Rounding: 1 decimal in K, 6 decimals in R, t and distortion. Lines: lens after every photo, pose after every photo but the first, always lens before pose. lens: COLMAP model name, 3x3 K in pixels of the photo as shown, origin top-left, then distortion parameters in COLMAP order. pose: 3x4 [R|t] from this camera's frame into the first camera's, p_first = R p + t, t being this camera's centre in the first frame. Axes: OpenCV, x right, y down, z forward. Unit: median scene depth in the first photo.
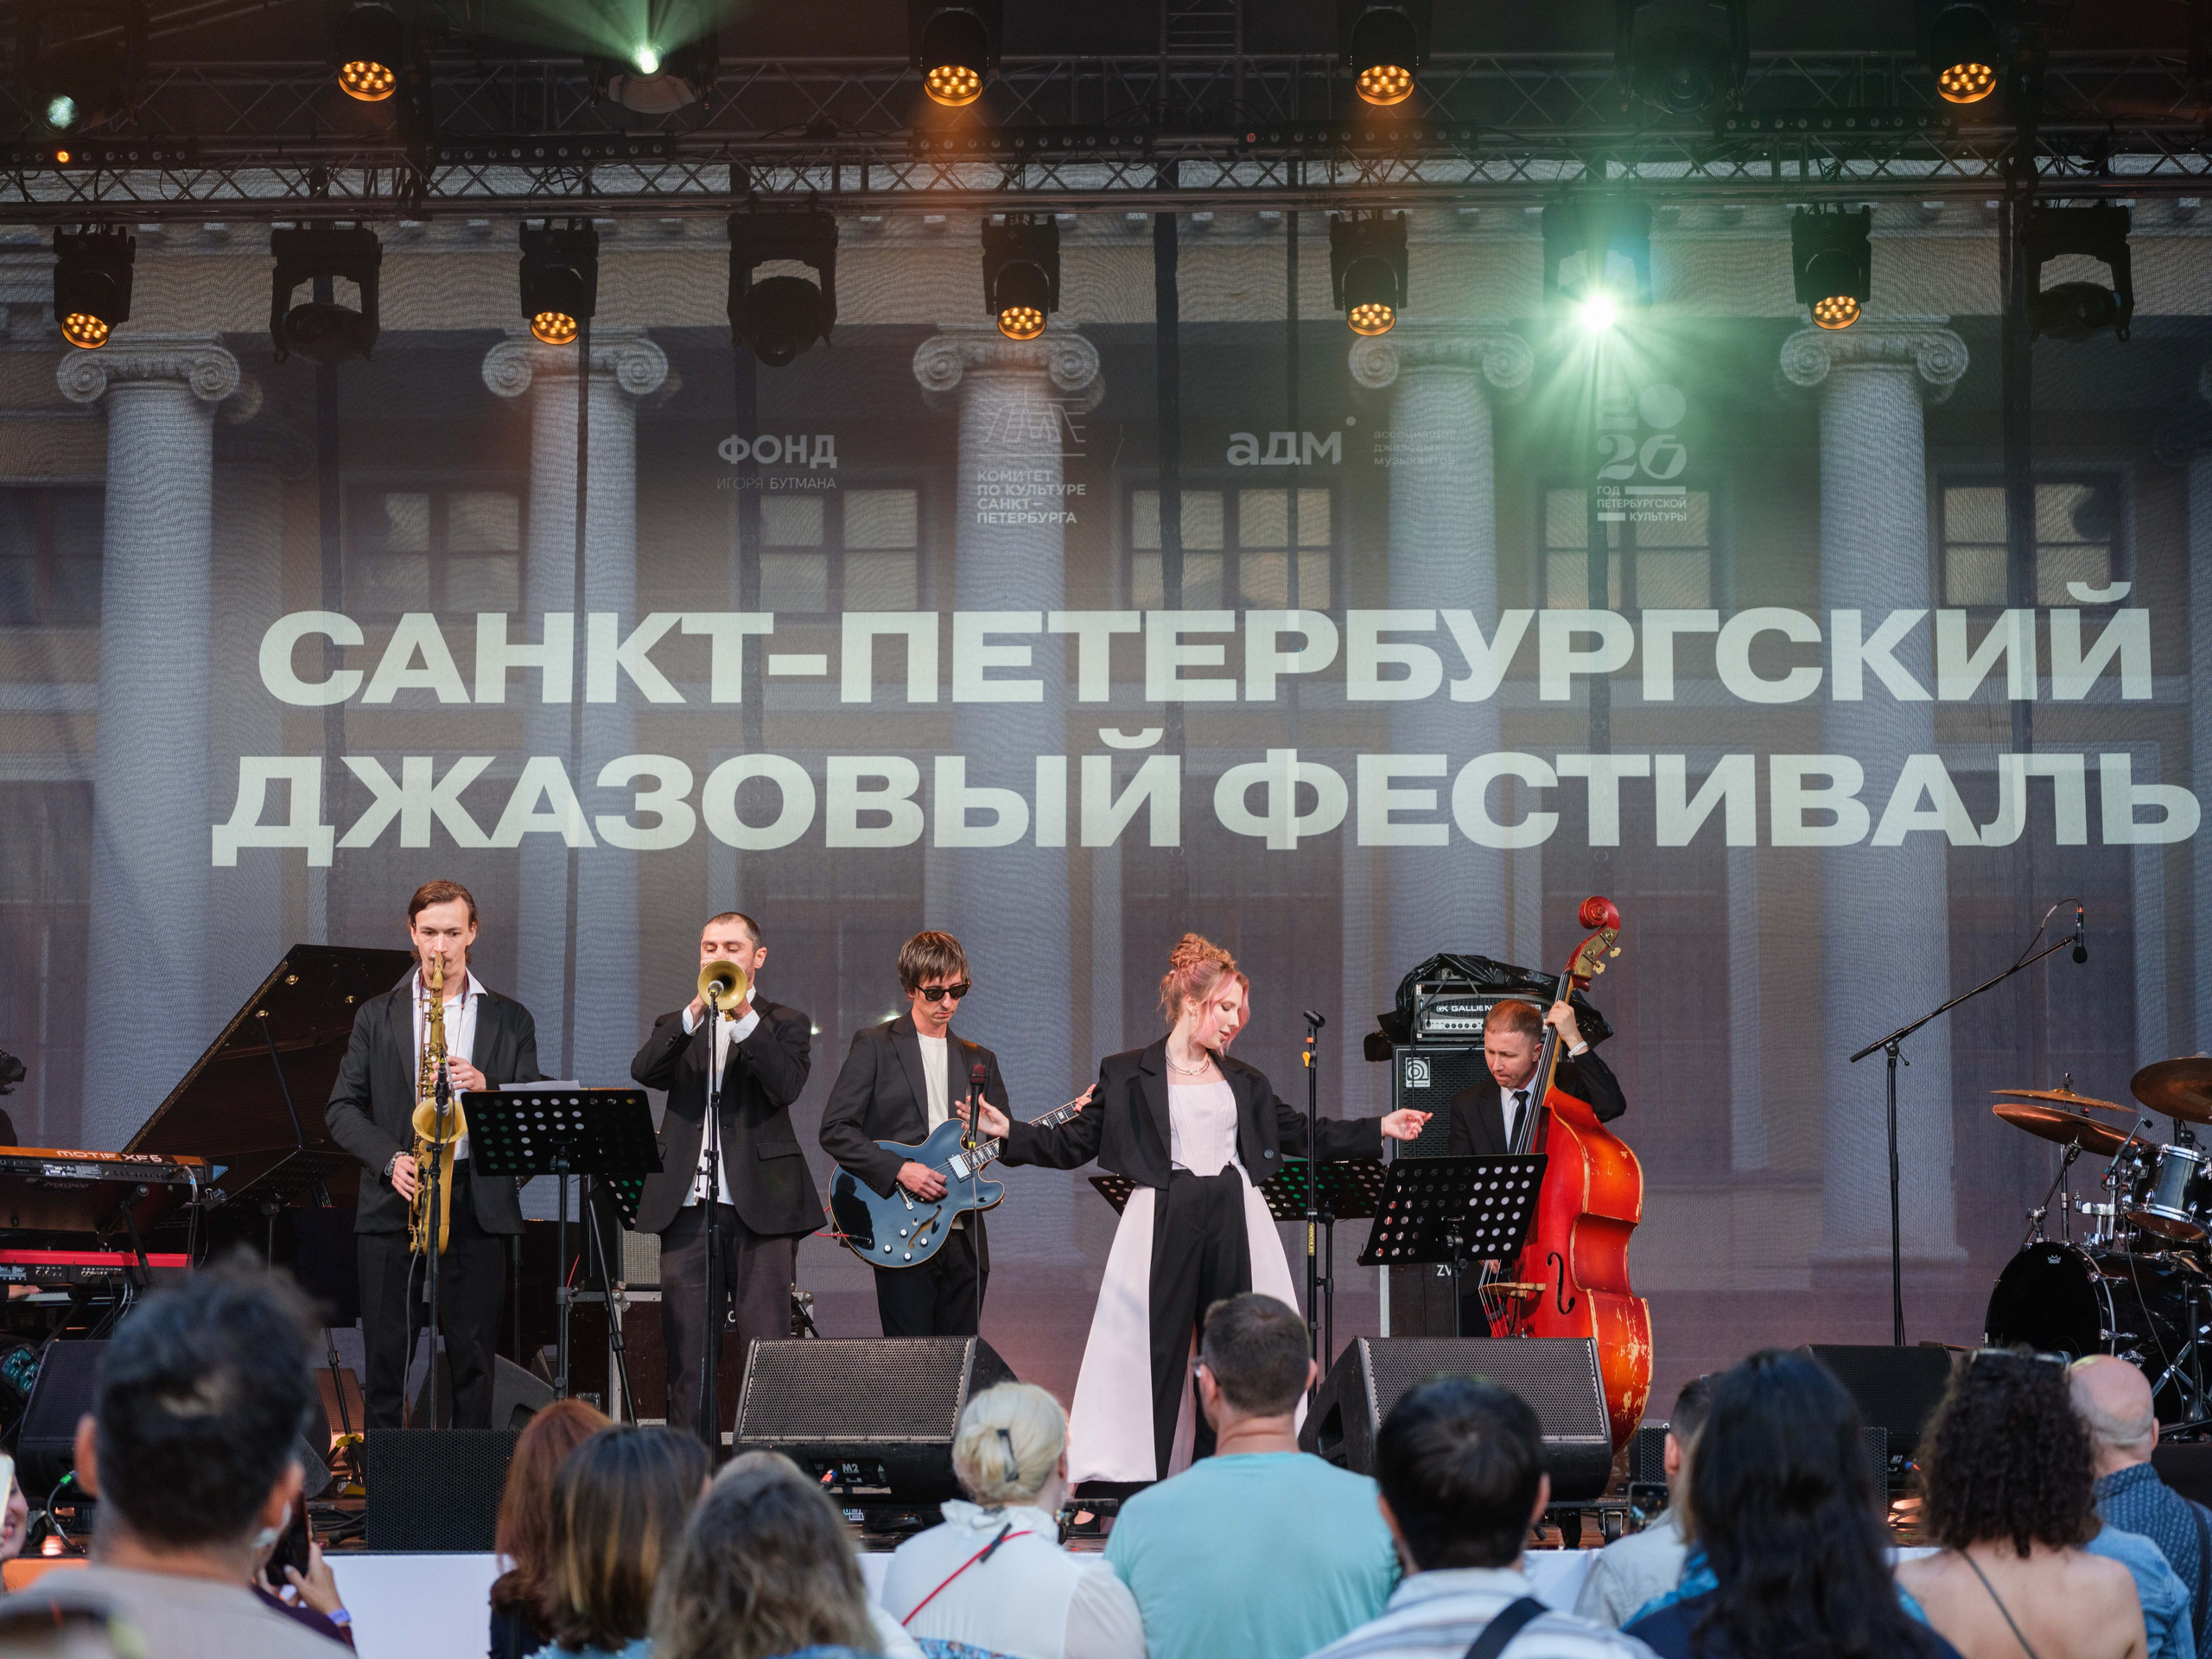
lens RADIAL K [[5274.7, 0, 1131.5], [0, 5274.7, 821.4], [0, 0, 1]] dist [0.021724, -0.746499]
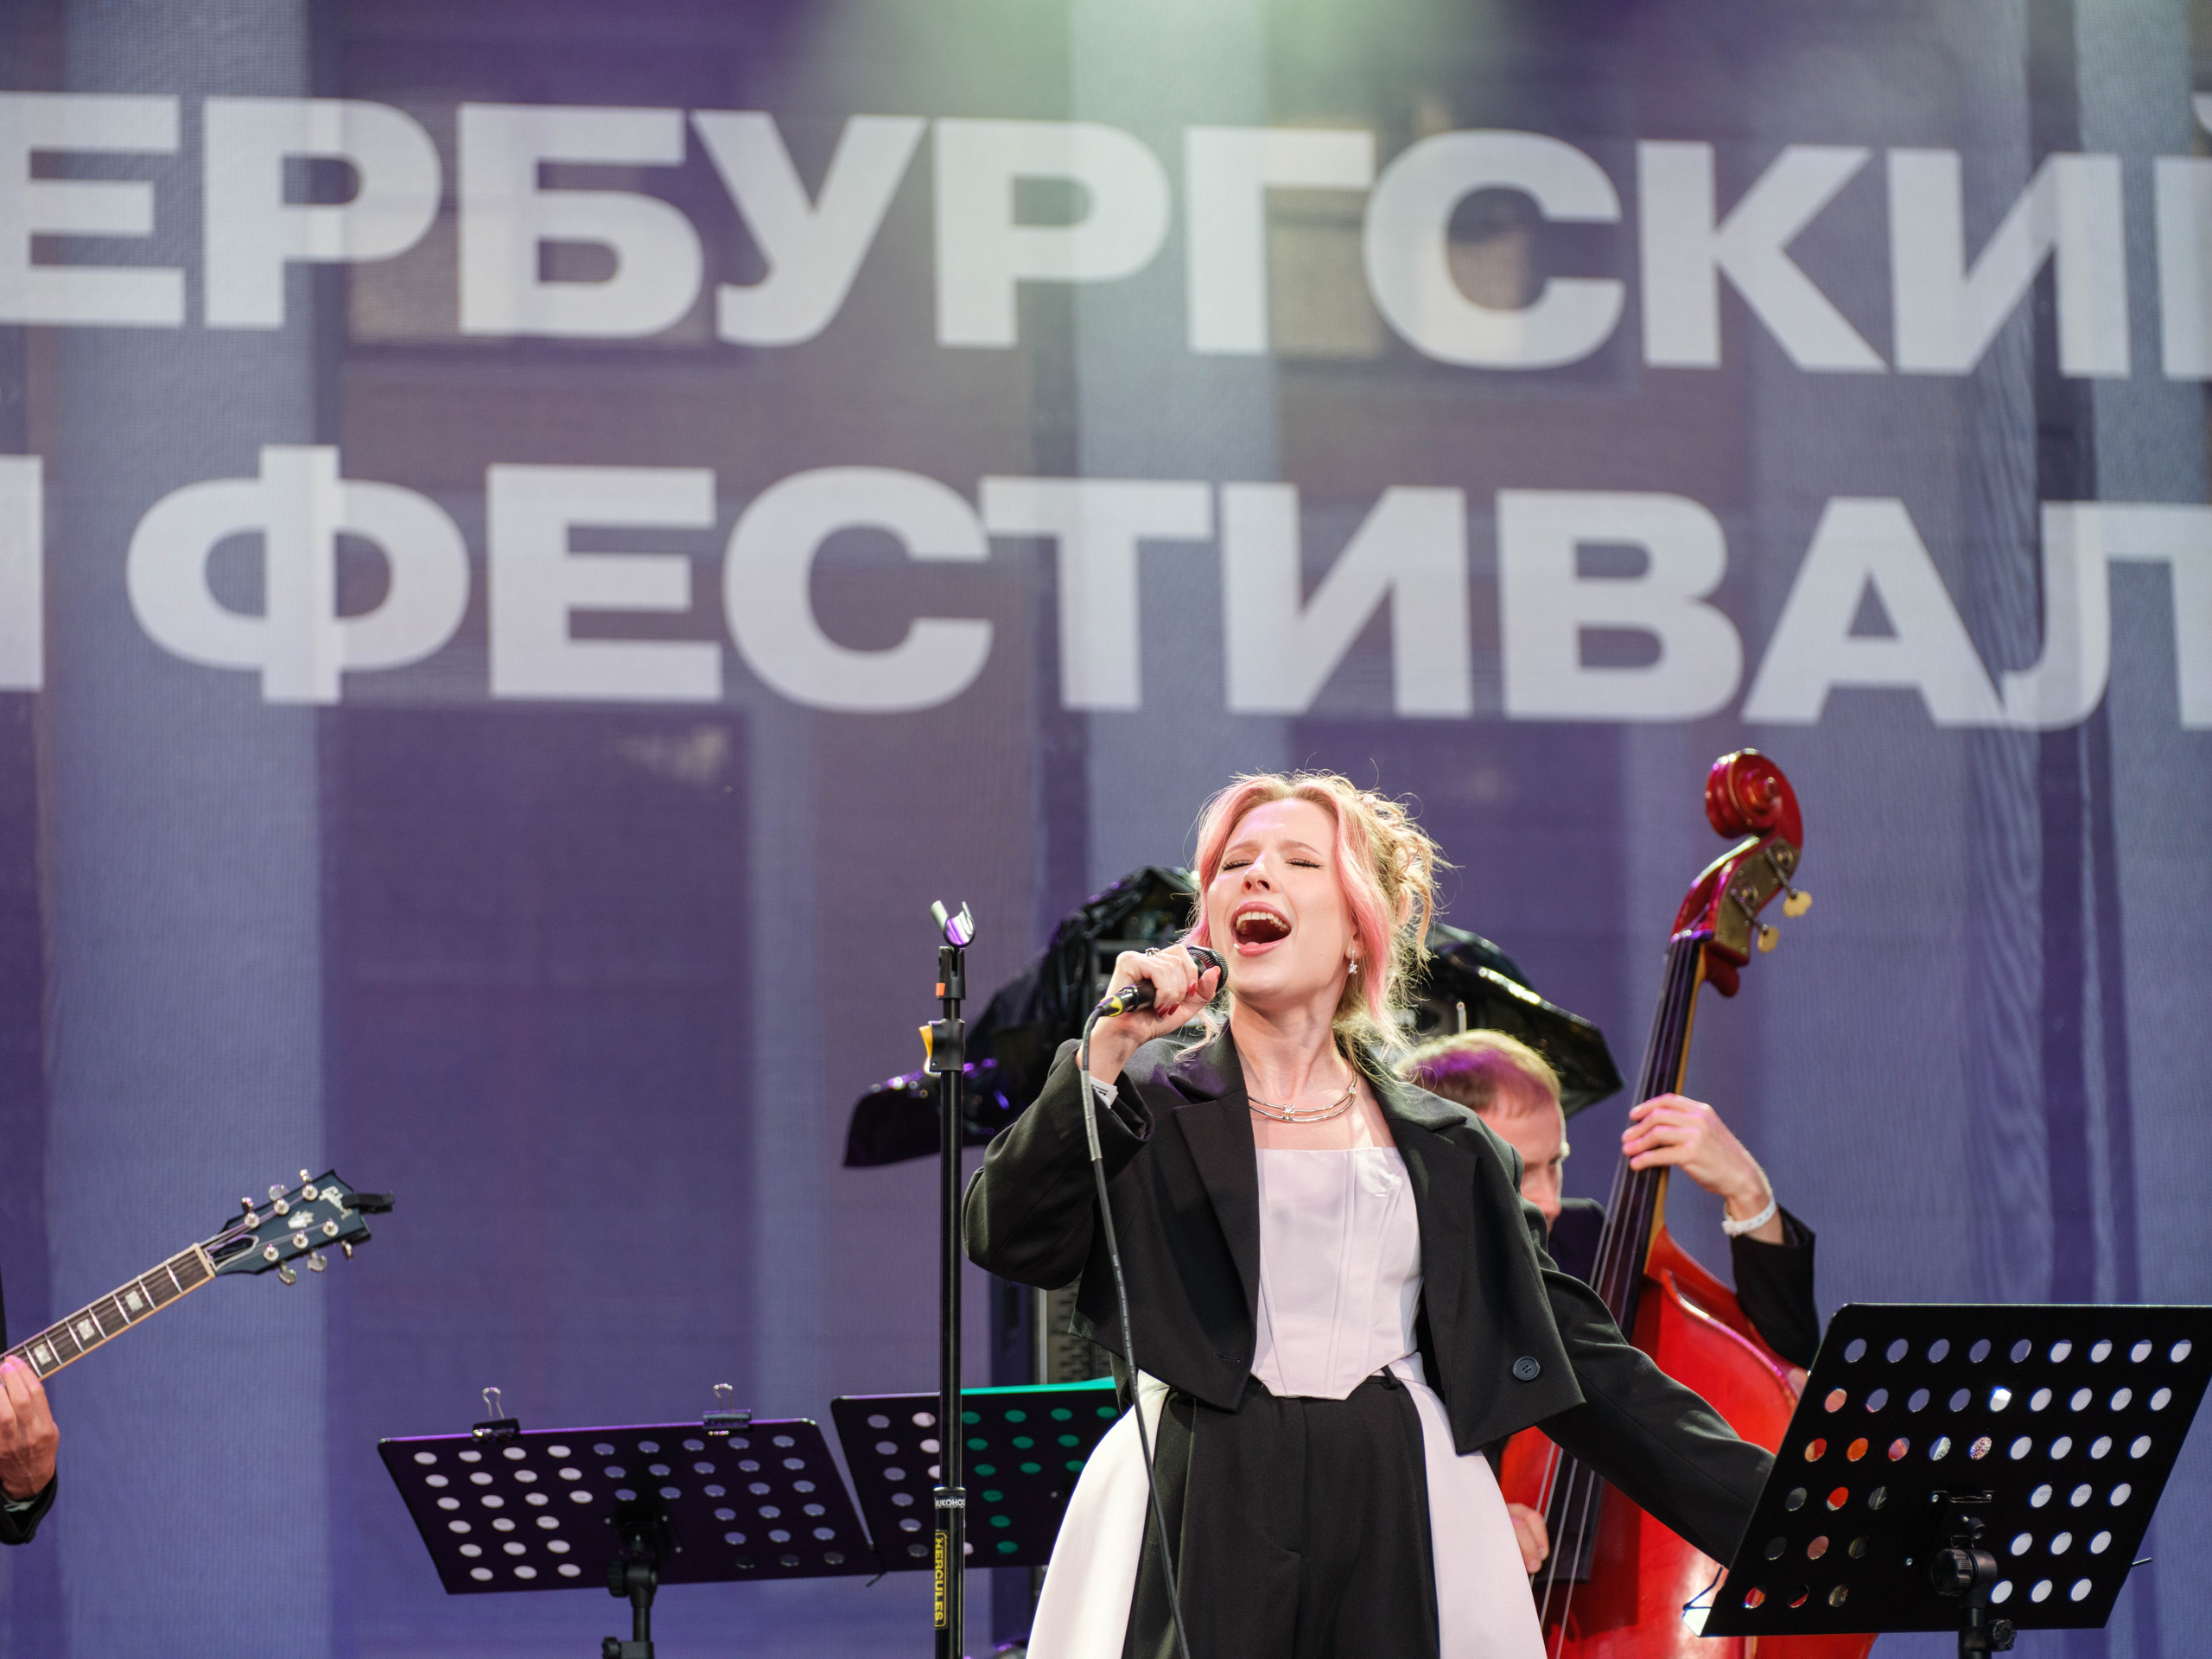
lens RADIAL K [[10224.4, 0, 1111.6], [0, 10224.4, 901.8], [0, 0, 1]] dist [-0.034398, -1.940648]
pose [[0.974713, 0.015818, 0.222899, -0.082194], [-0.013429, 0.999835, -0.012228, 0.028681], [-0.223055, 0.008926, 0.974765, 0.240347]]
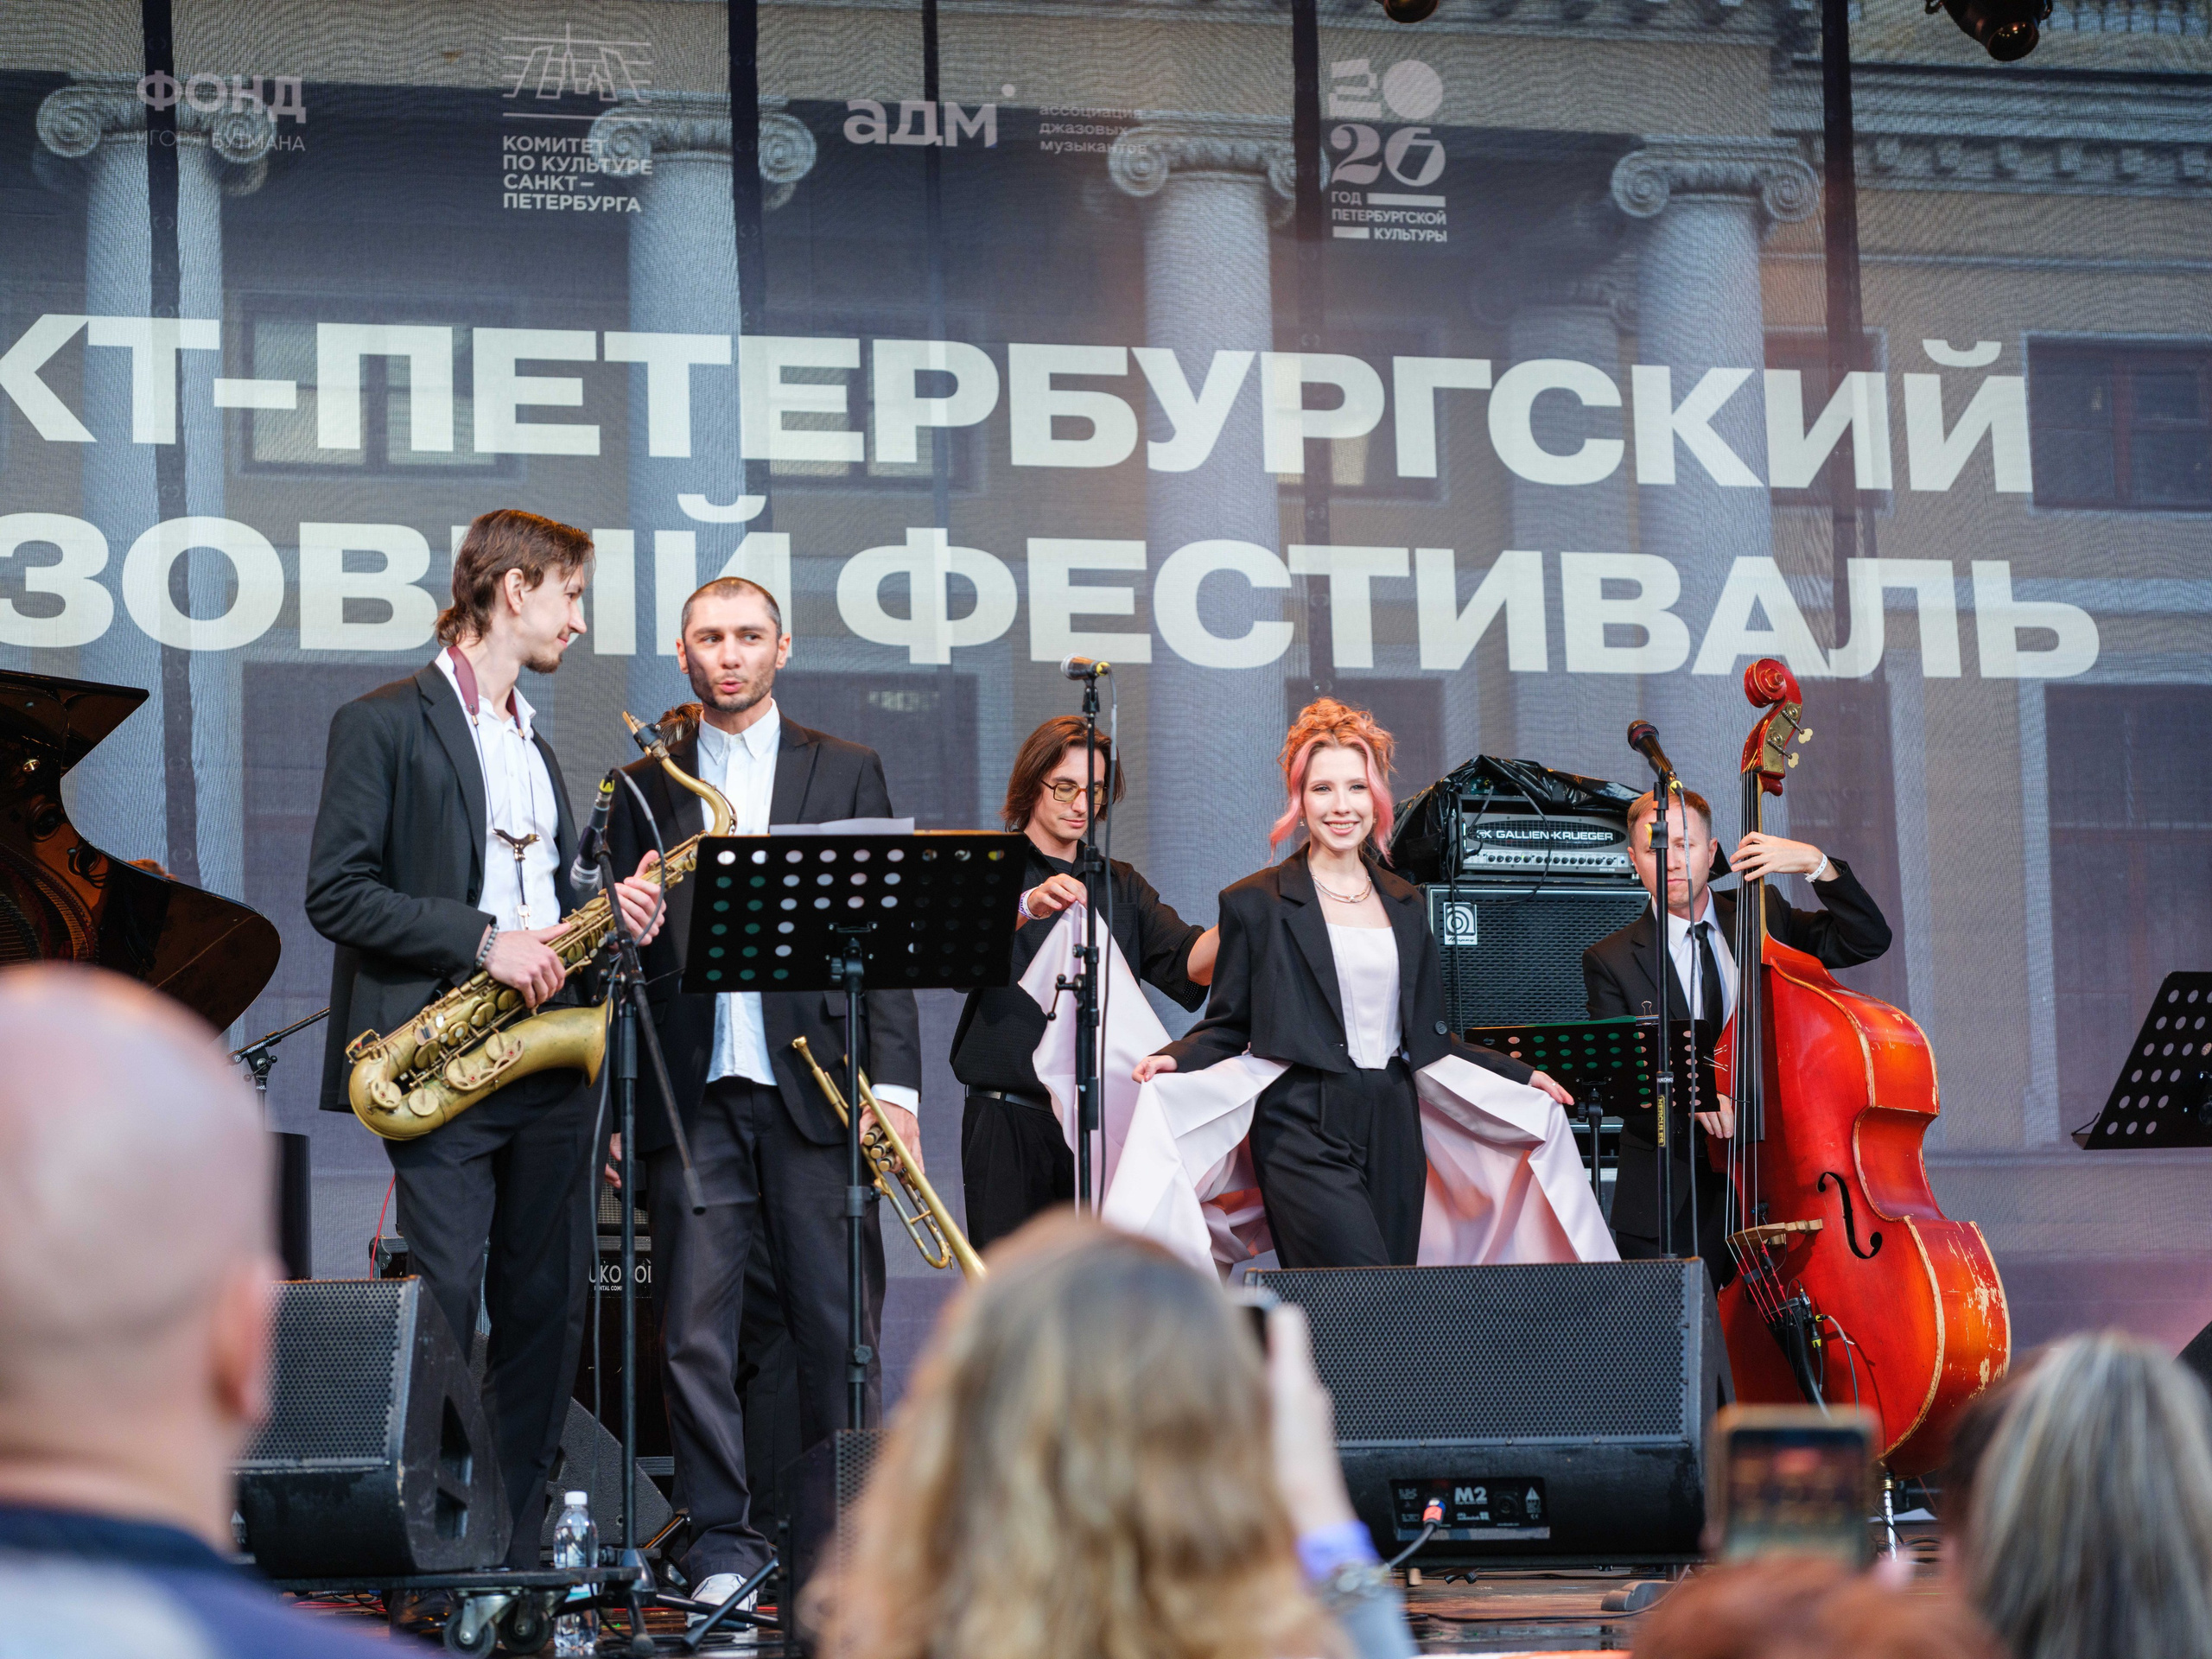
lens RADIAL K [[5475.6, 0, 1136.1], [0, 5475.6, 826.5], [0, 0, 1]] dist [0.043266, -0.593370]
pose [[0.966371, 0.012868, 0.256829, -0.138391], [-0.011868, 0.999915, -0.005443, 0.031540], [-0.256877, 0.002212, 0.966441, 0.255867]]
